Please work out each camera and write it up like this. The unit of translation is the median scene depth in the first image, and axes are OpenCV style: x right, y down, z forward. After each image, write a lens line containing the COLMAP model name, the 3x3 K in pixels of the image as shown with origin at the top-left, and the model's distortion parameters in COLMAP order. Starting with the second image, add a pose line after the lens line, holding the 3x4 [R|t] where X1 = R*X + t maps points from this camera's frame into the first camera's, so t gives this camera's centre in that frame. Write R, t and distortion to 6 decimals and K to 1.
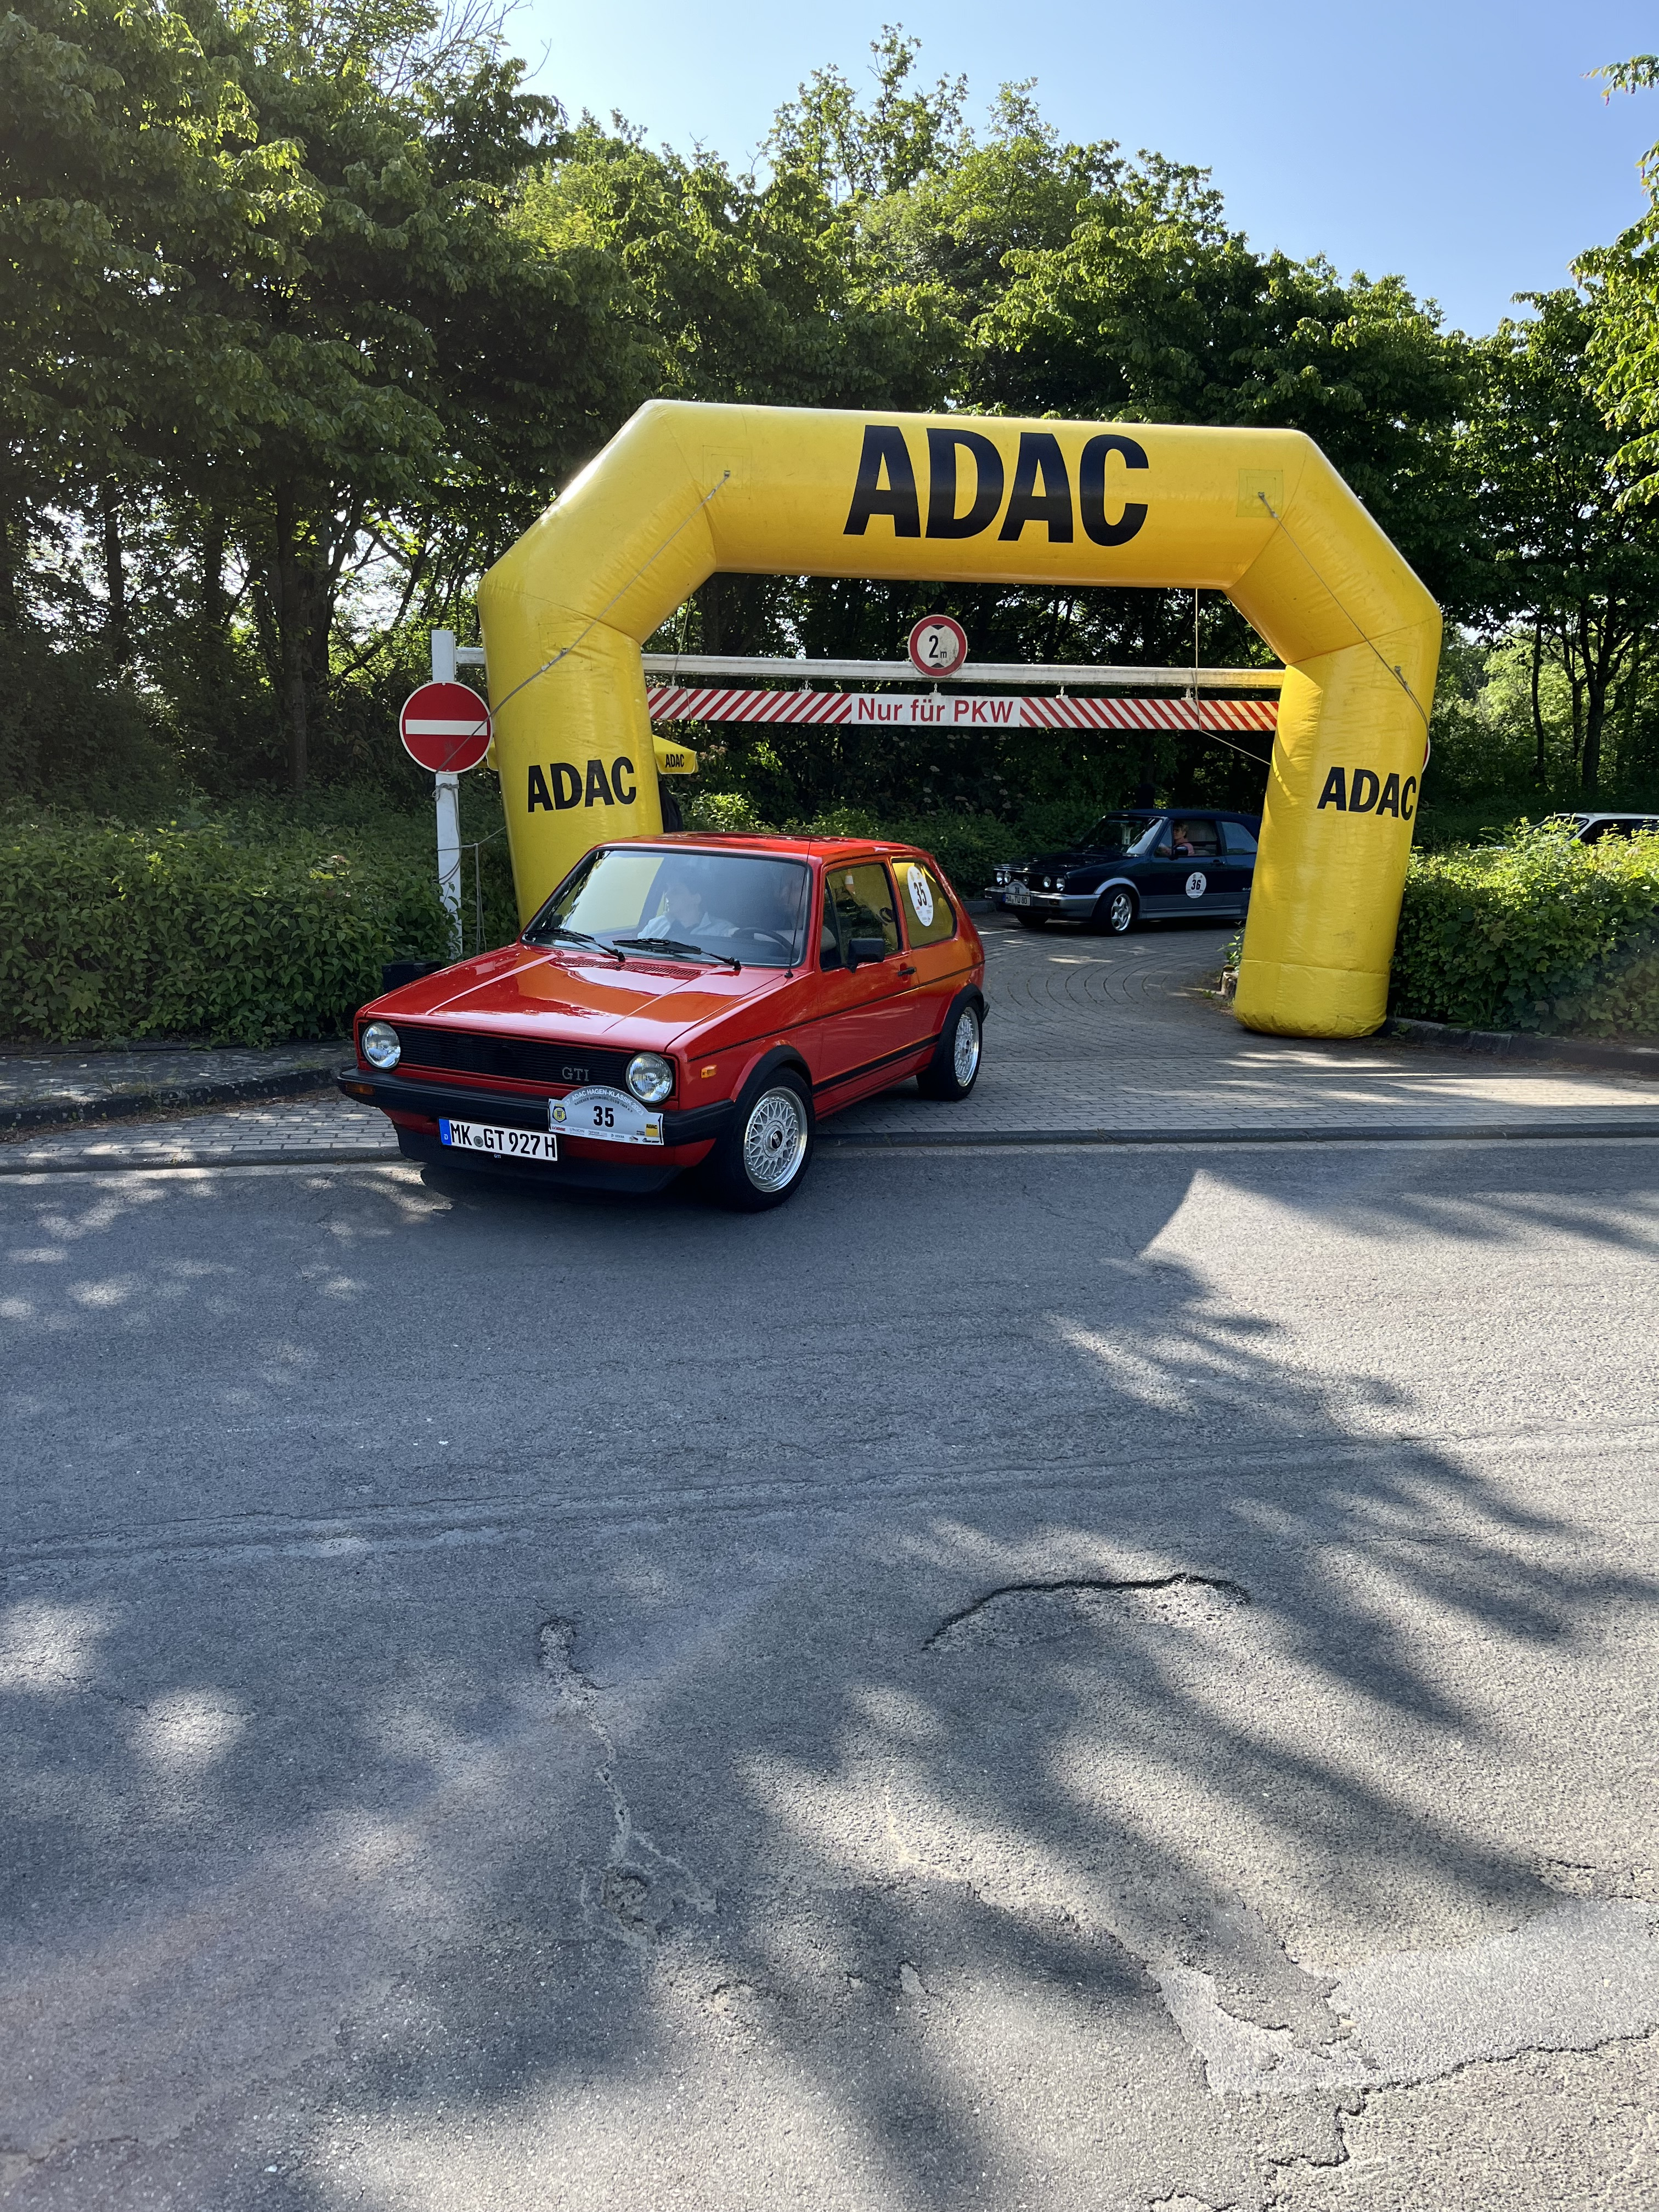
lens RADIAL K [[1664.7, 0, 808.2], [0, 1664.7, 1115.1], [0, 0, 1]] dist [0.046589, -0.052292]
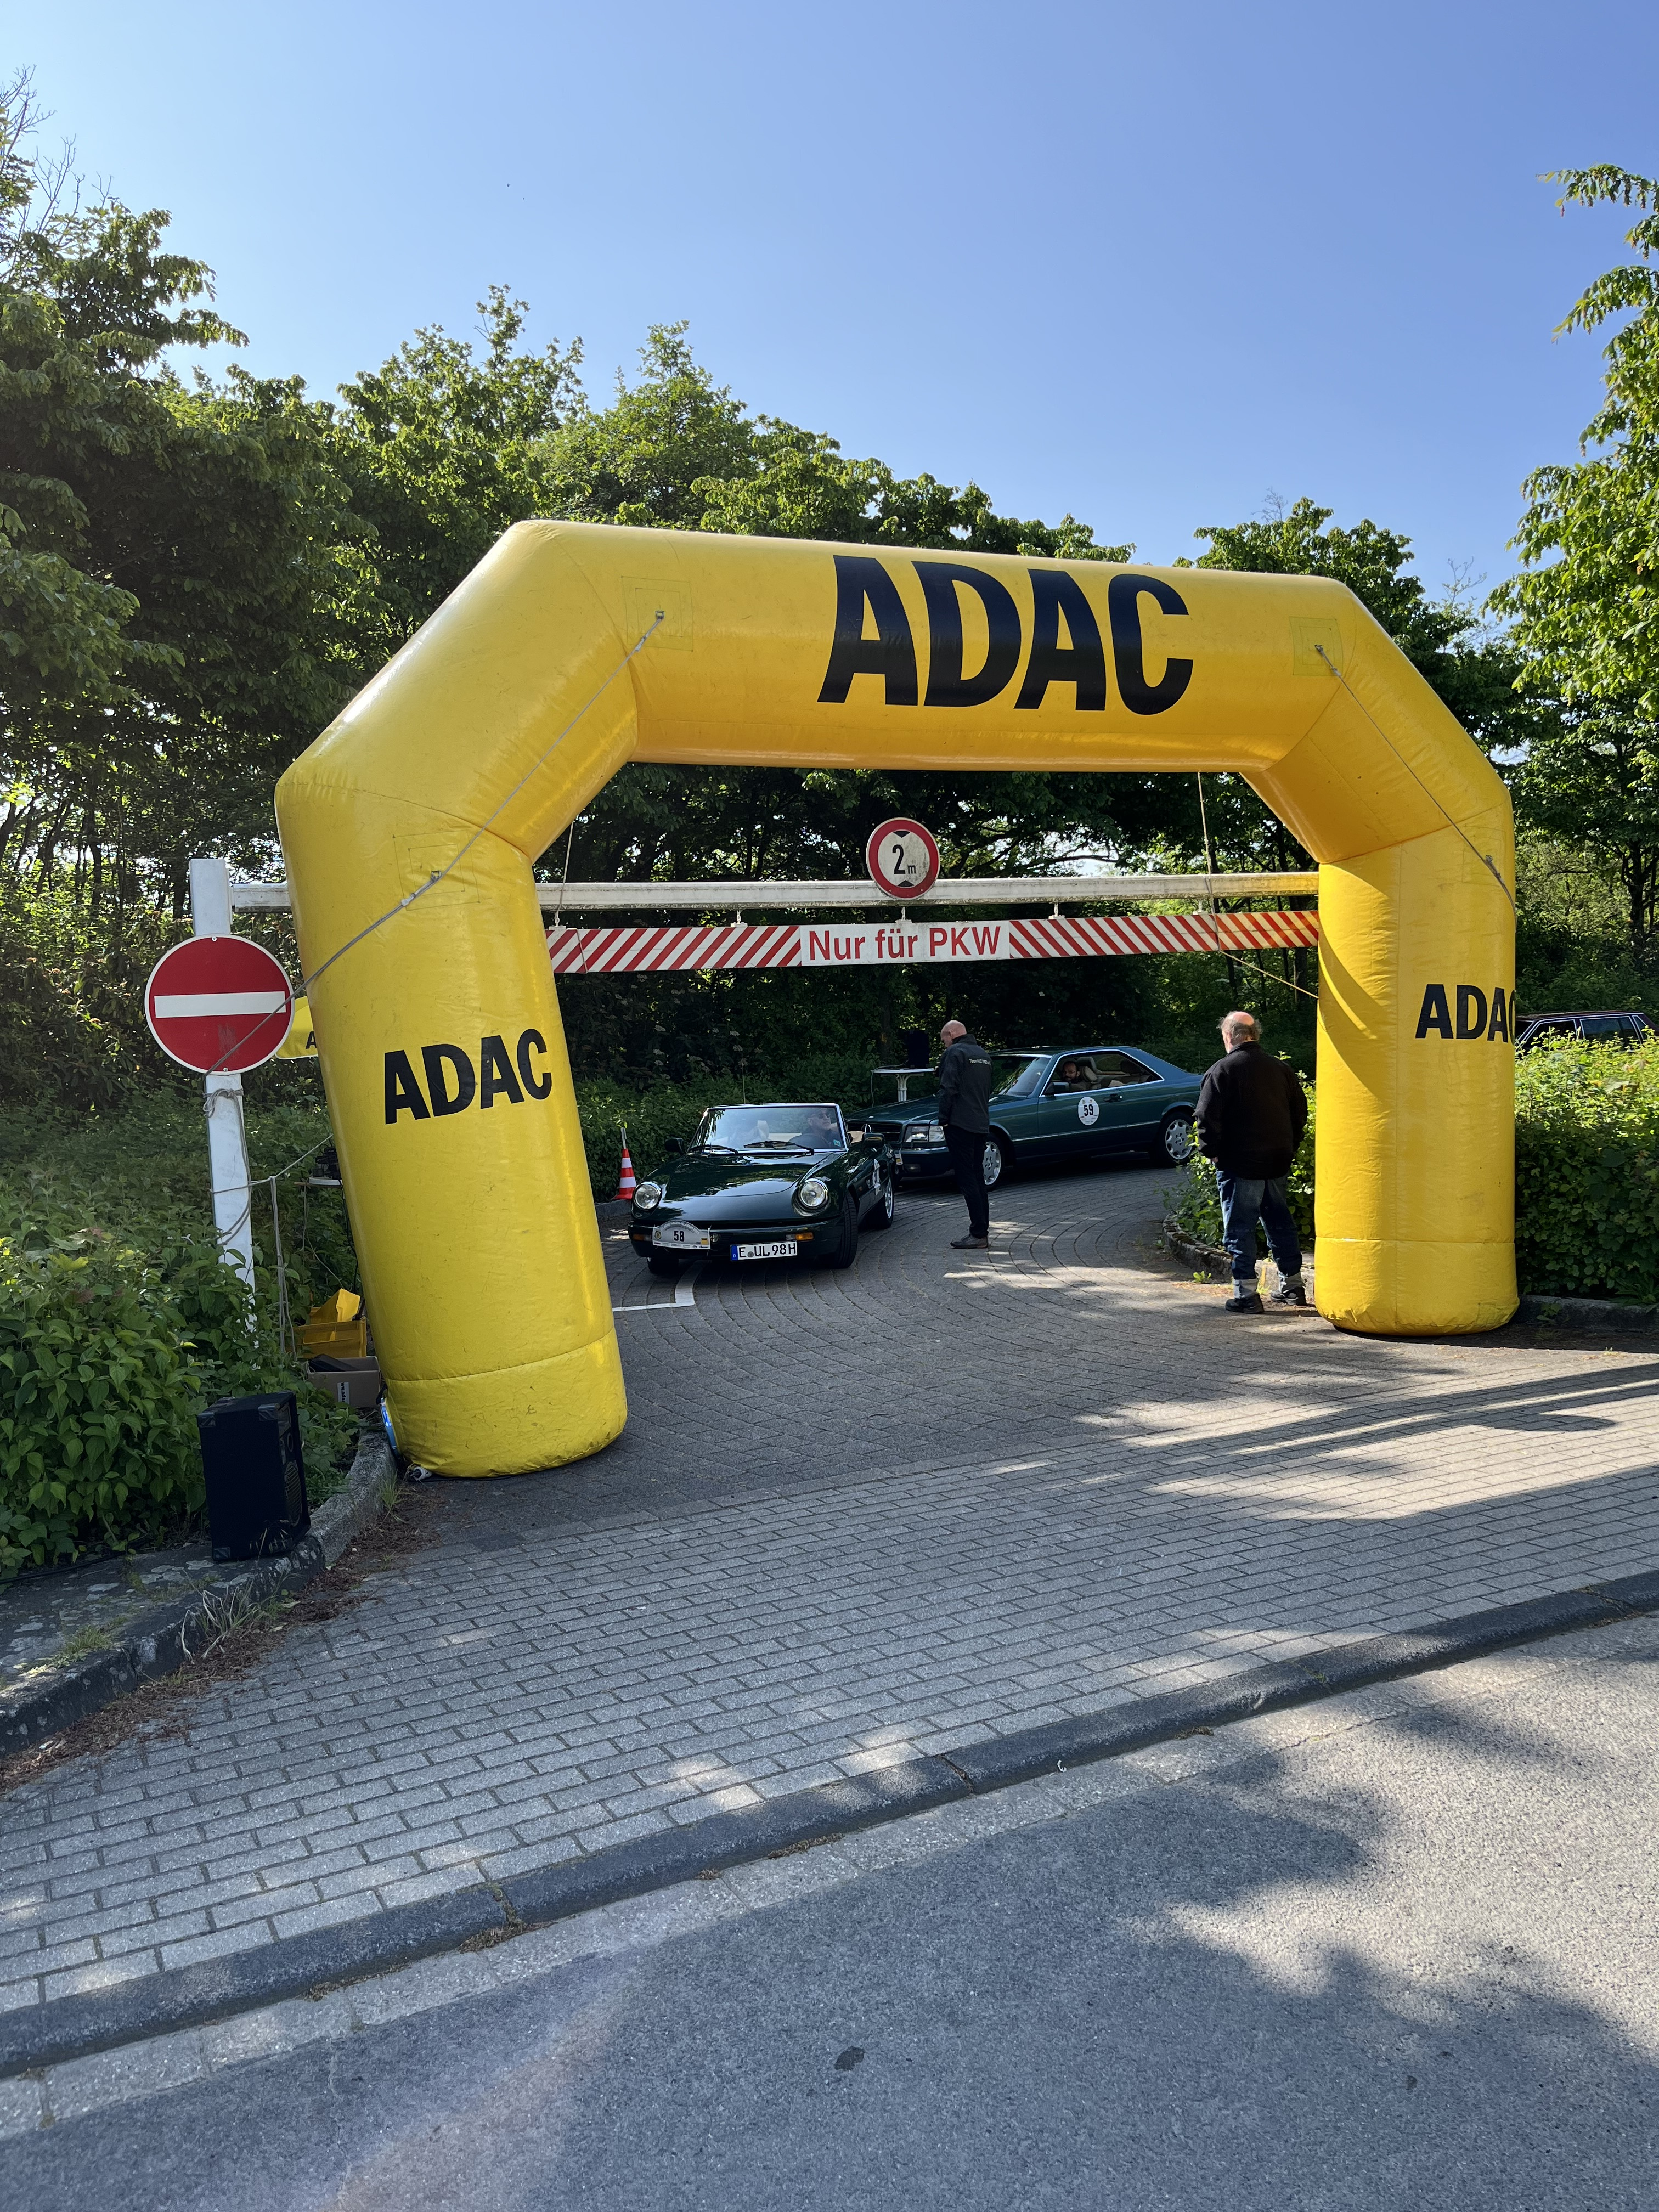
lens RADIAL K [[1664.7, 0, 825.1], [0, 1664.7, 1119.7], [0, 0, 1]] dist [0.046589, -0.052292]
pose [[0.965435, -0.078517, 0.248537, -0.155053], [0.114623, 0.984289, -0.134299, -0.074451], [-0.234088, 0.158145, 0.959267, 0.332253]]
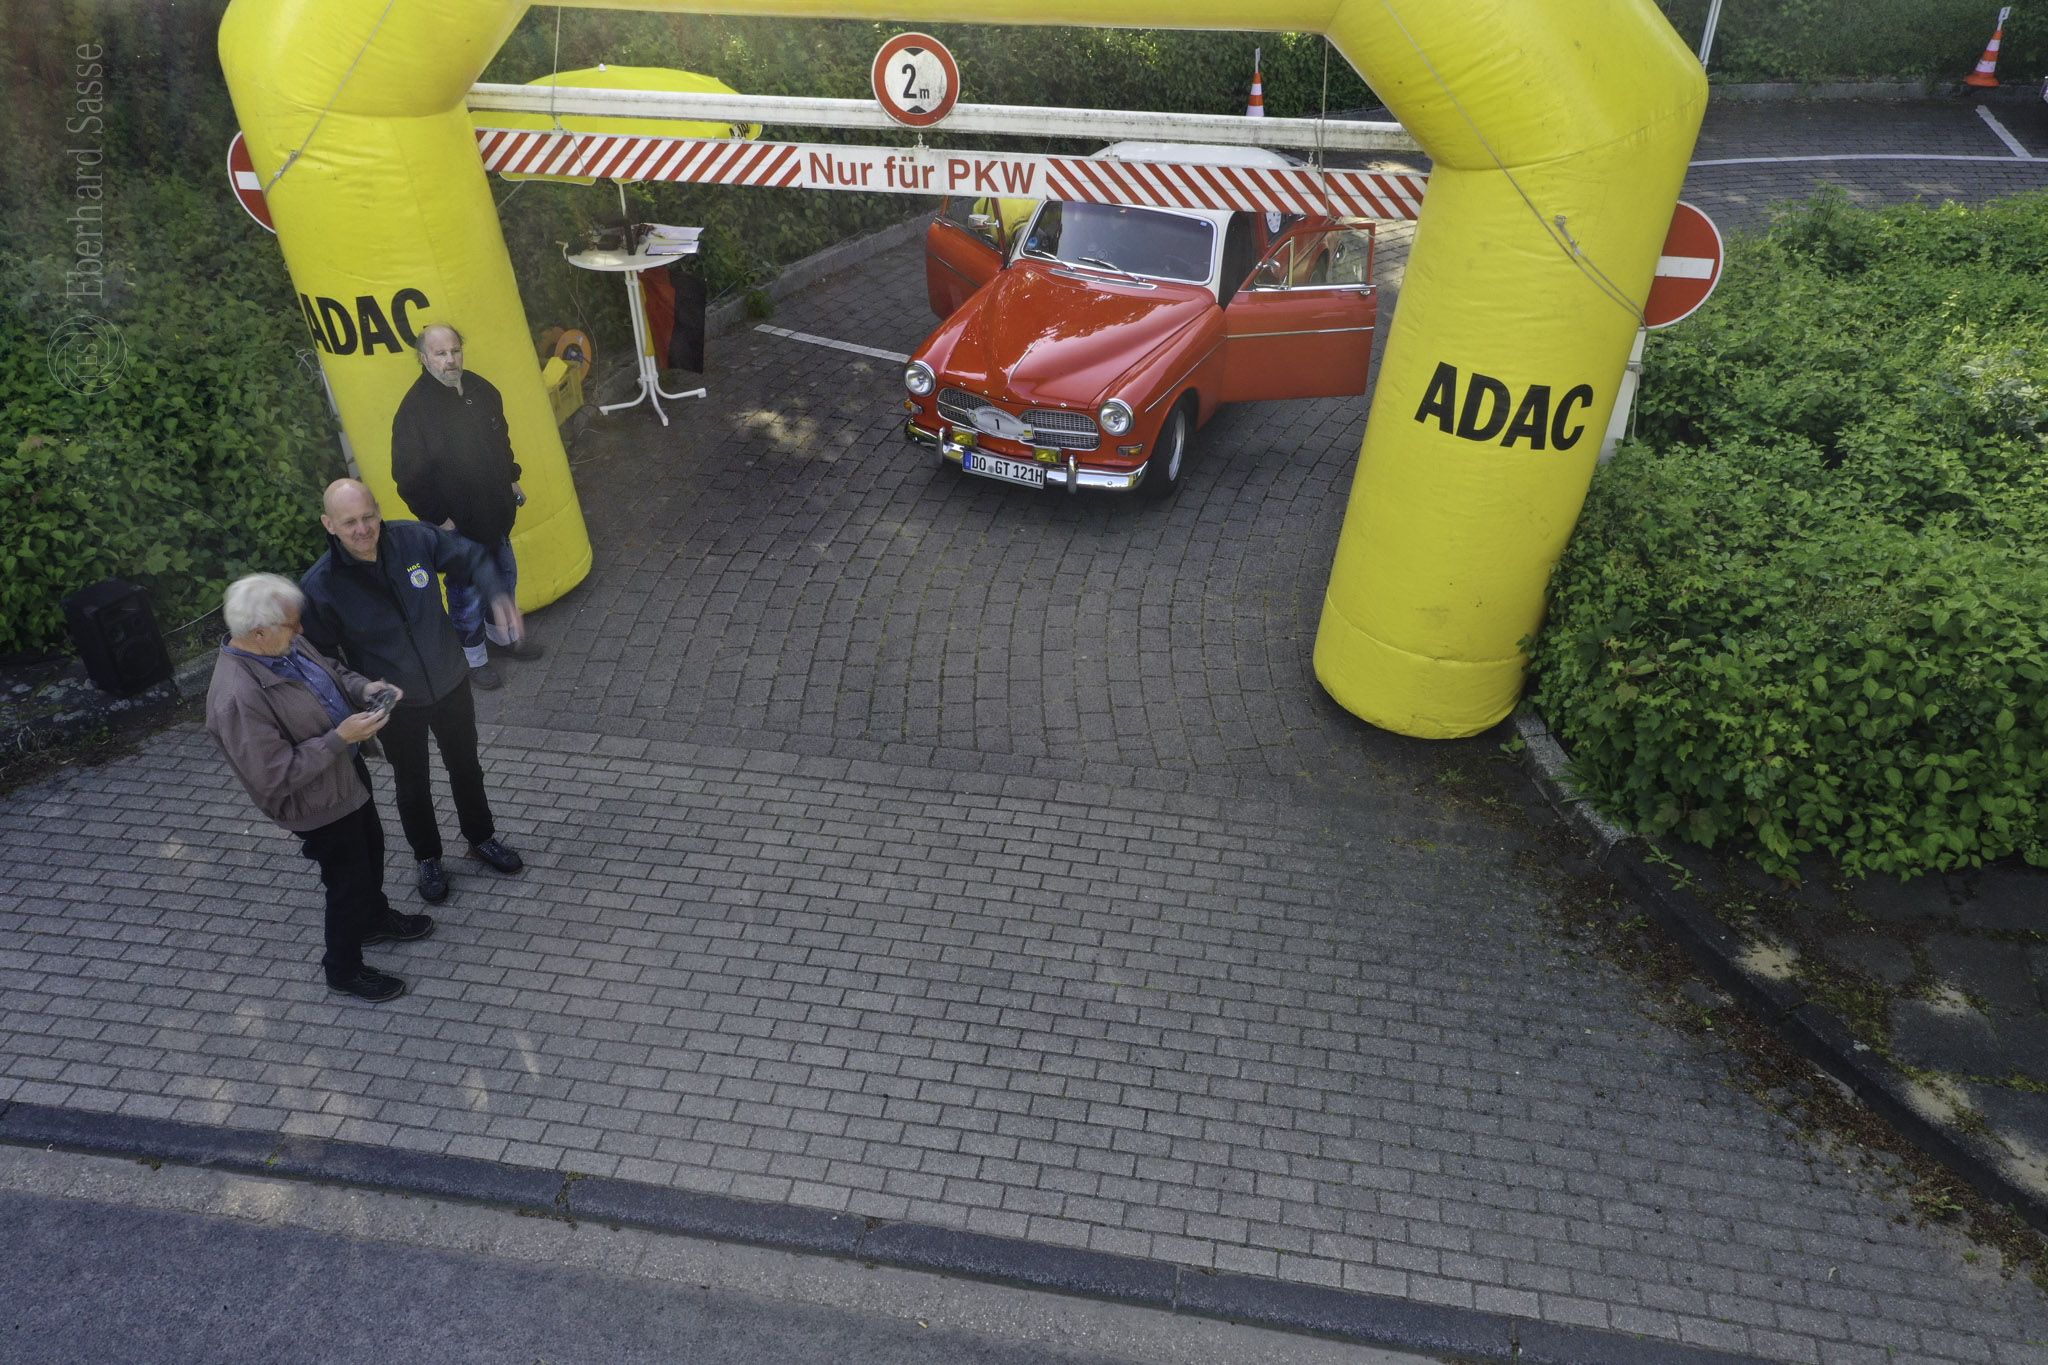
lens RADIAL K [[1622.7, 0, 1025.4], [0, 1622.7, 676.9], [0, 0, 1]] dist [-0.000904, 0.018678]
pose [[0.937119, 0.173465, -0.302849, 0.372476], [-0.045838, 0.921395, 0.385914, -0.326783], [0.345987, -0.347765, 0.871408, 0.382654]]
